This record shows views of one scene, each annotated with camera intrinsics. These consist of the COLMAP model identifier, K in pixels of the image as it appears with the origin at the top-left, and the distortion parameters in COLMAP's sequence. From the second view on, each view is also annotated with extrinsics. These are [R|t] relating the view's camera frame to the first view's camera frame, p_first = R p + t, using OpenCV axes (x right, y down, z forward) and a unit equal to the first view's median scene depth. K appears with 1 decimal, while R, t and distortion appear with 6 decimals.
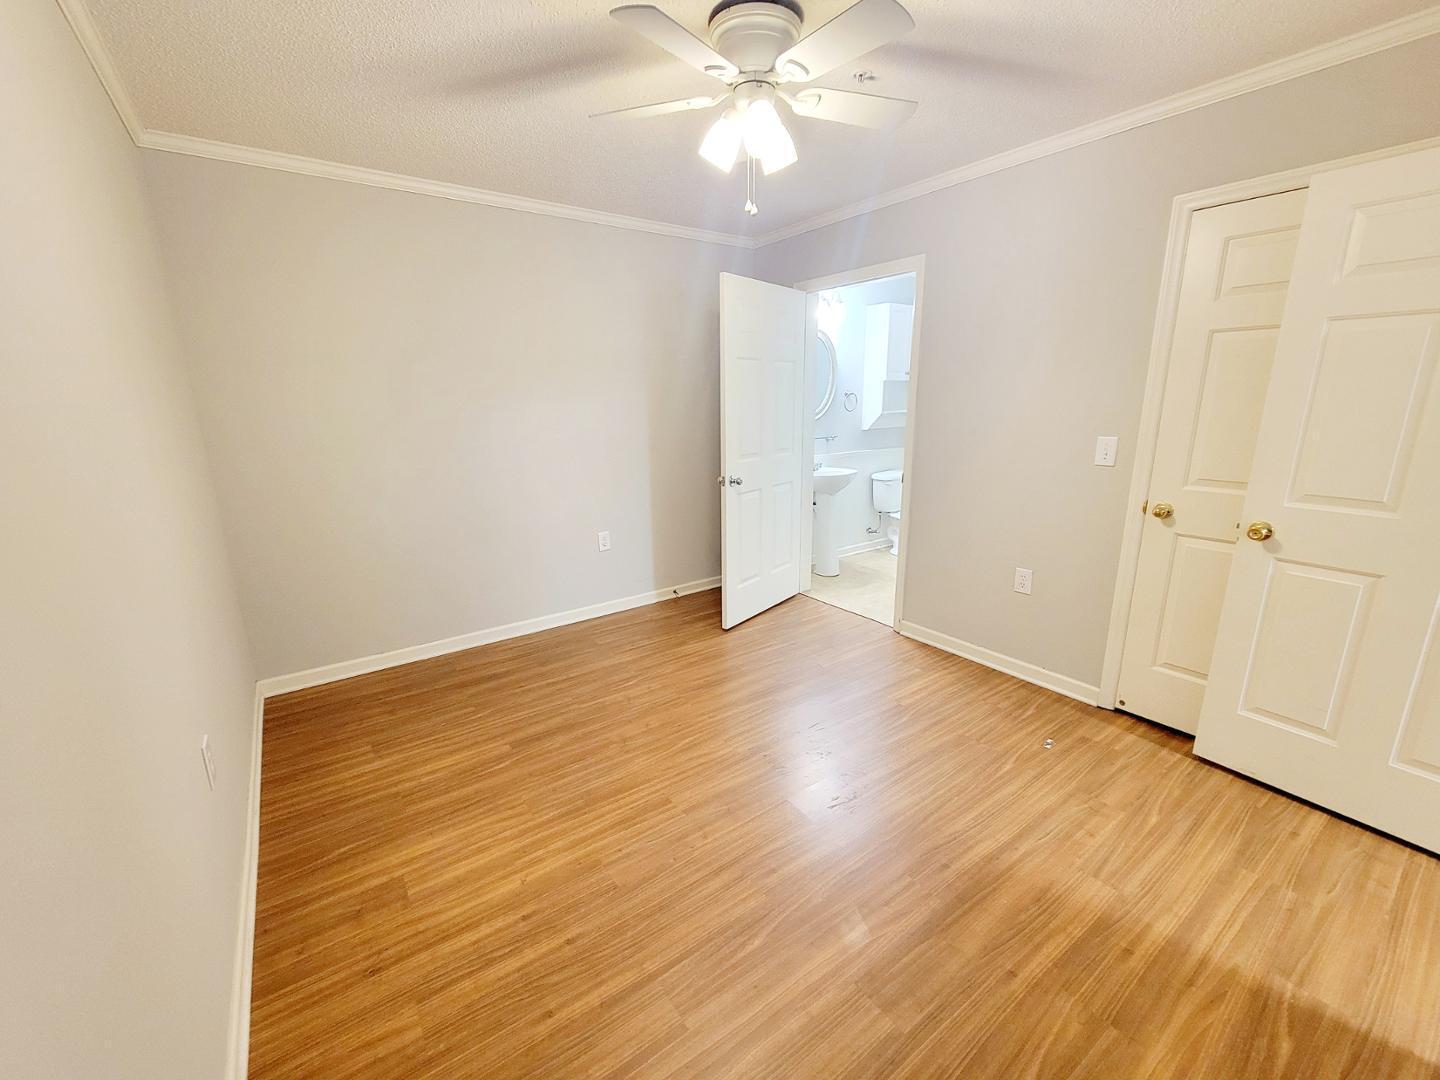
lens RADIAL K [[587.6, 0, 711.0], [0, 587.6, 536.2], [0, 0, 1]] dist [0.006929, -0.002748]
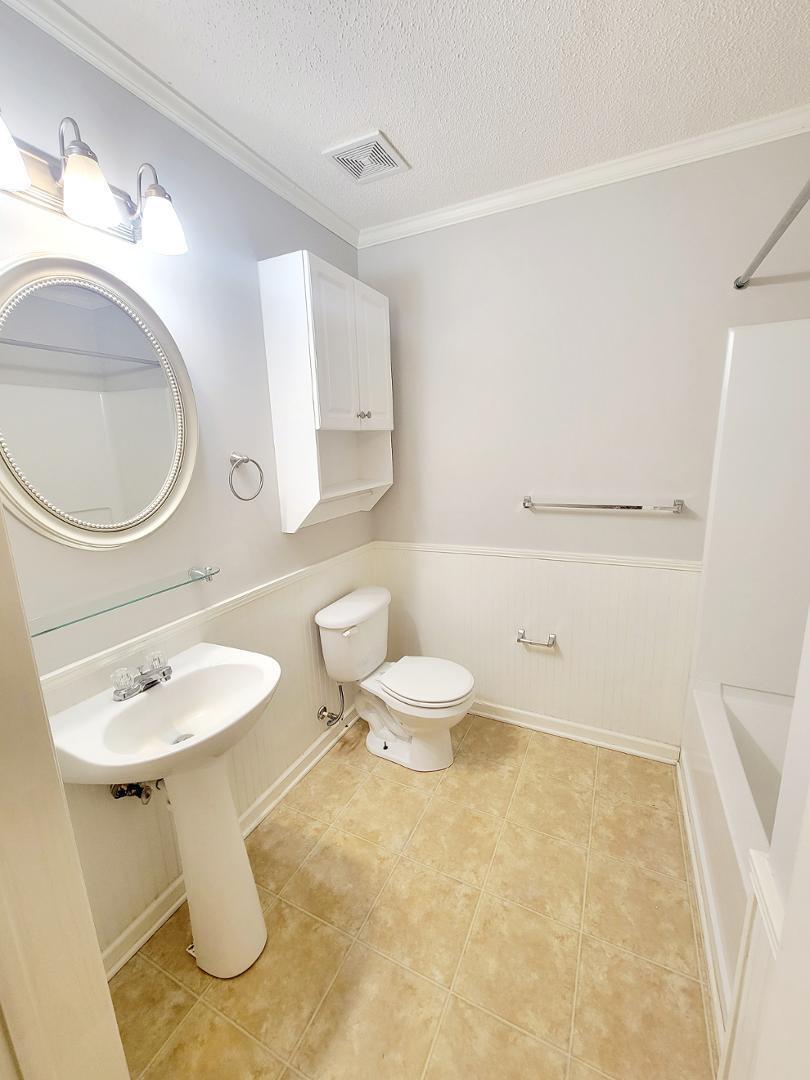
lens RADIAL K [[440.6, 0, 406.2], [0, 440.6, 540.6], [0, 0, 1]] dist [0.001330, -0.001496]
pose [[0.883669, -0.113850, 0.454056, 0.181769], [0.125761, 0.992053, 0.003996, -0.163977], [-0.450902, 0.053571, 0.890964, 0.639264]]
